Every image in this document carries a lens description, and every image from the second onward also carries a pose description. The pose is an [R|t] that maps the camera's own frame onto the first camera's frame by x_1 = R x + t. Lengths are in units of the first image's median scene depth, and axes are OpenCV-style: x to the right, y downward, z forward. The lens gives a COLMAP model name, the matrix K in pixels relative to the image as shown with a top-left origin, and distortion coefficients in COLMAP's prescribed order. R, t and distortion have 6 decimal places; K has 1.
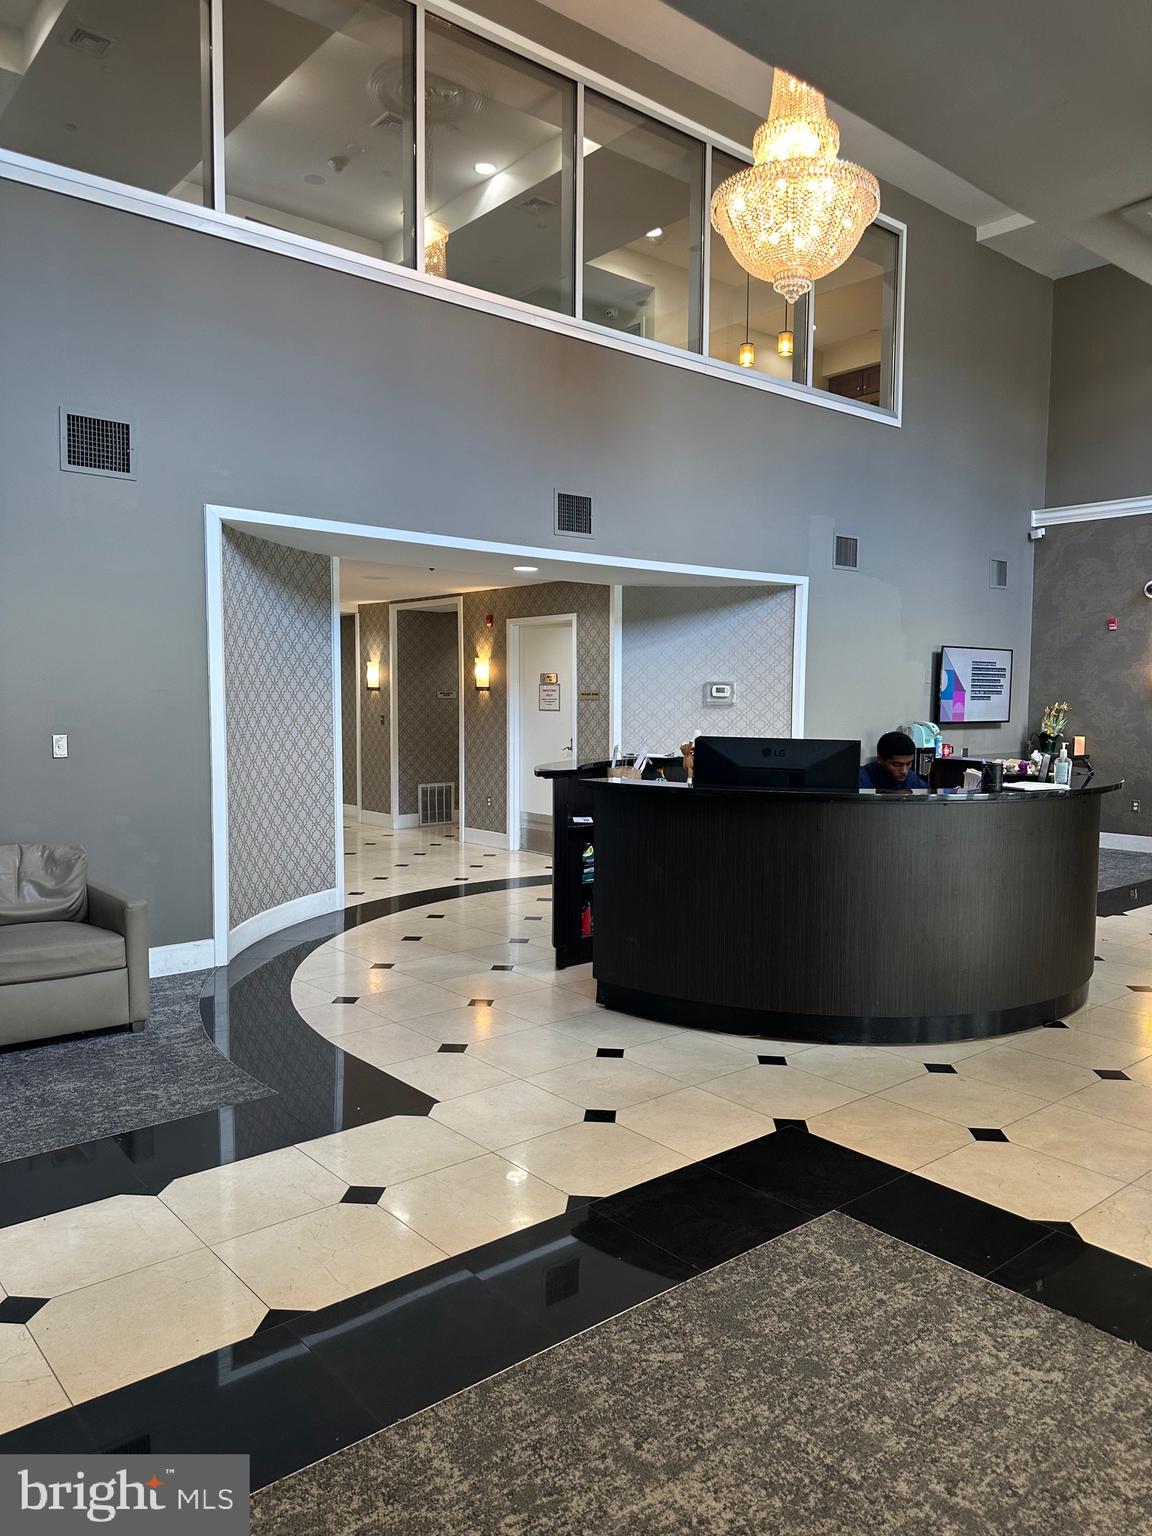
lens RADIAL K [[1085.9, 0, 576.0], [0, 1085.9, 768.0], [0, 0, 1]] dist [0.003109, -0.000817]
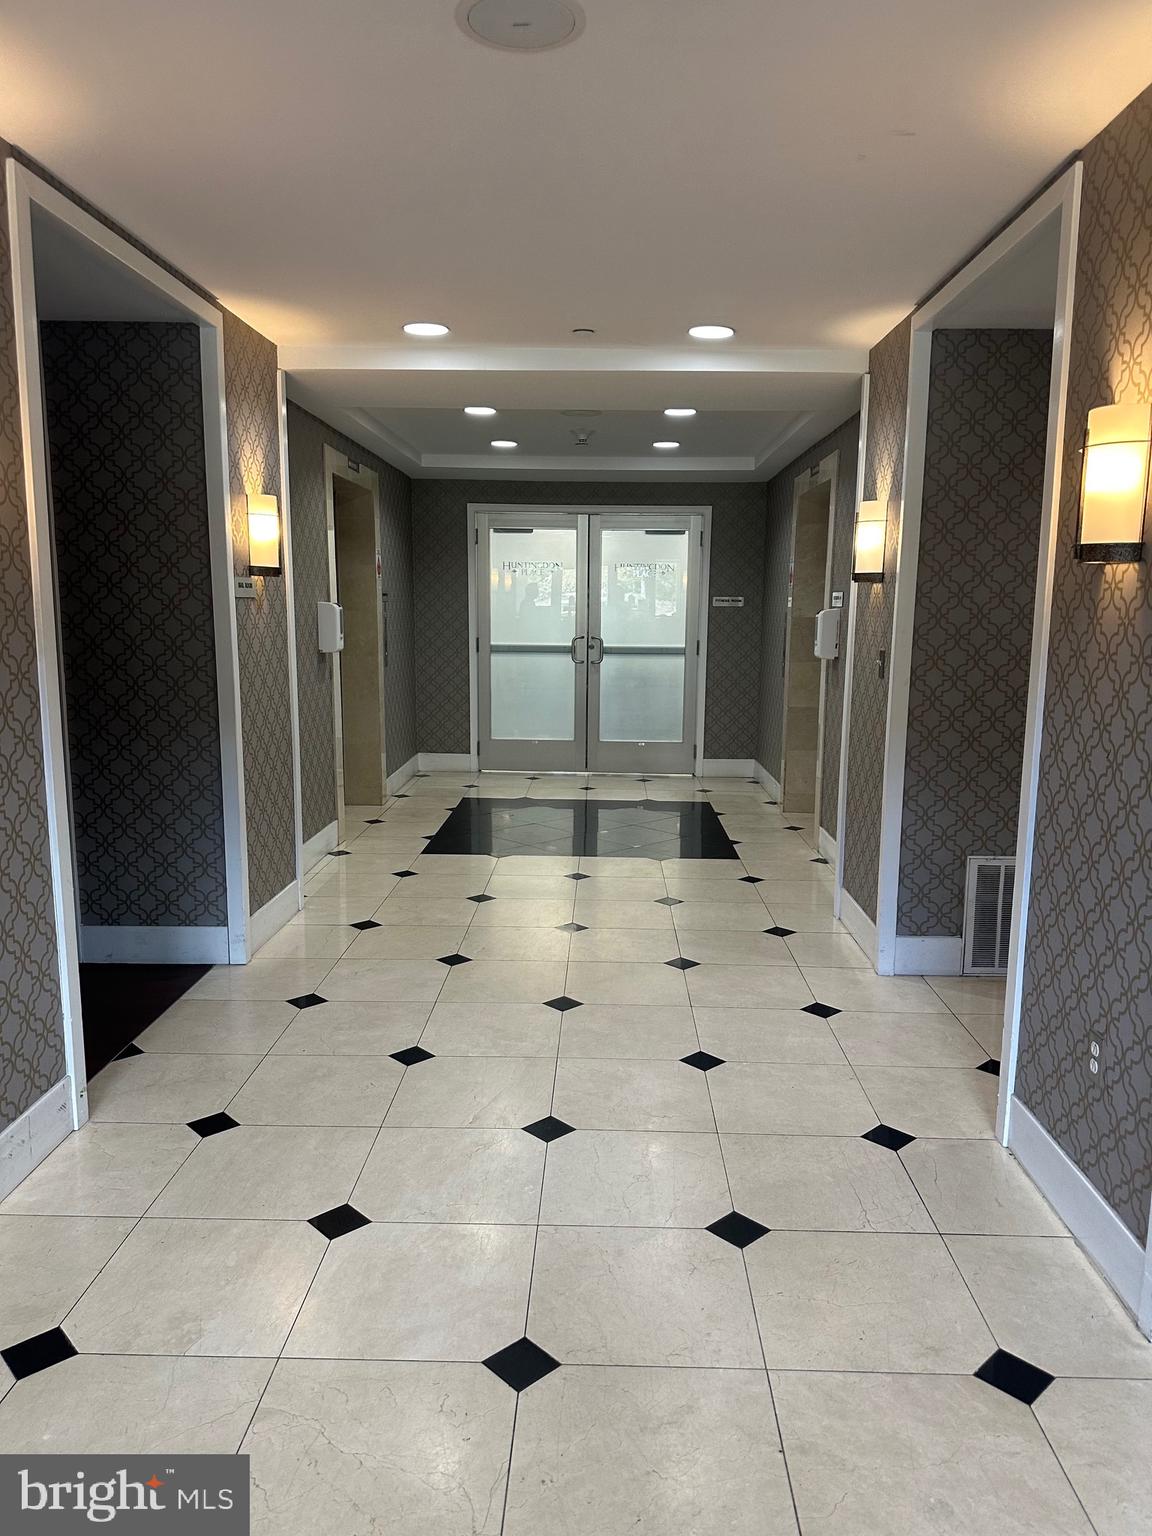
lens RADIAL K [[1085.9, 0, 576.0], [0, 1085.9, 768.0], [0, 0, 1]] dist [0.003109, -0.000817]
pose [[0.755070, 0.103249, -0.647463, -0.021565], [-0.053365, 0.993924, 0.096264, -0.045403], [0.653468, -0.038134, 0.755993, 0.763153]]
